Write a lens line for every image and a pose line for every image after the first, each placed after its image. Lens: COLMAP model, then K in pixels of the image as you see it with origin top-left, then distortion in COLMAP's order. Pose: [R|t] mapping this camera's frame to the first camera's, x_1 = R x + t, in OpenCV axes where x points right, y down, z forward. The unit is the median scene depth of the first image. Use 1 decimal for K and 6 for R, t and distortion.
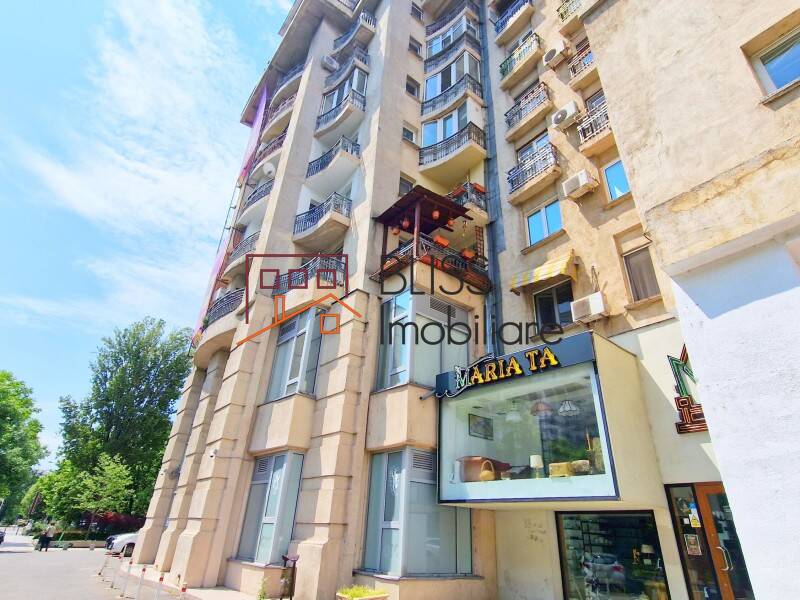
lens RADIAL K [[432.0, 0, 399.3], [0, 432.0, 298.9], [0, 0, 1]] dist [-0.002546, -0.003032]
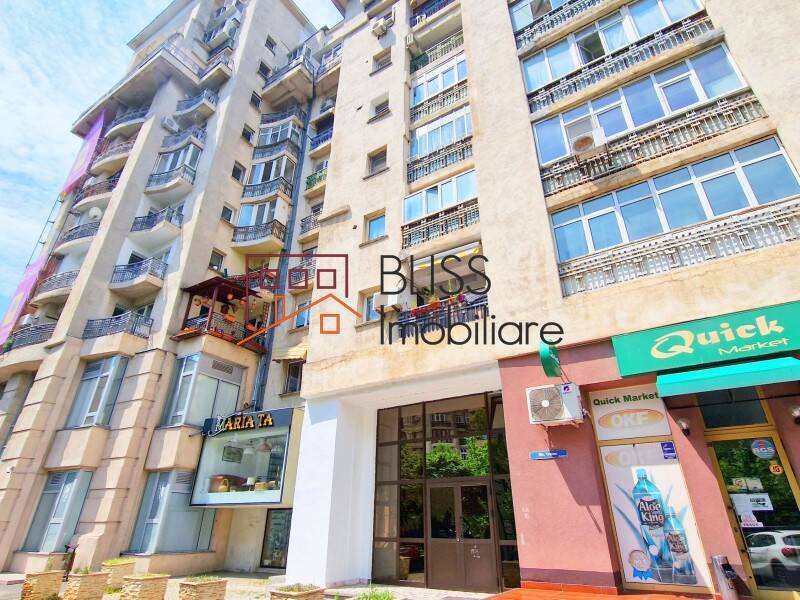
lens RADIAL K [[432.0, 0, 402.5], [0, 432.0, 301.4], [0, 0, 1]] dist [-0.002546, -0.003032]
pose [[0.930036, 0.129809, 0.343776, 0.133203], [-0.139818, 0.990168, 0.004371, -0.280916], [-0.339829, -0.052131, 0.939041, -0.516296]]
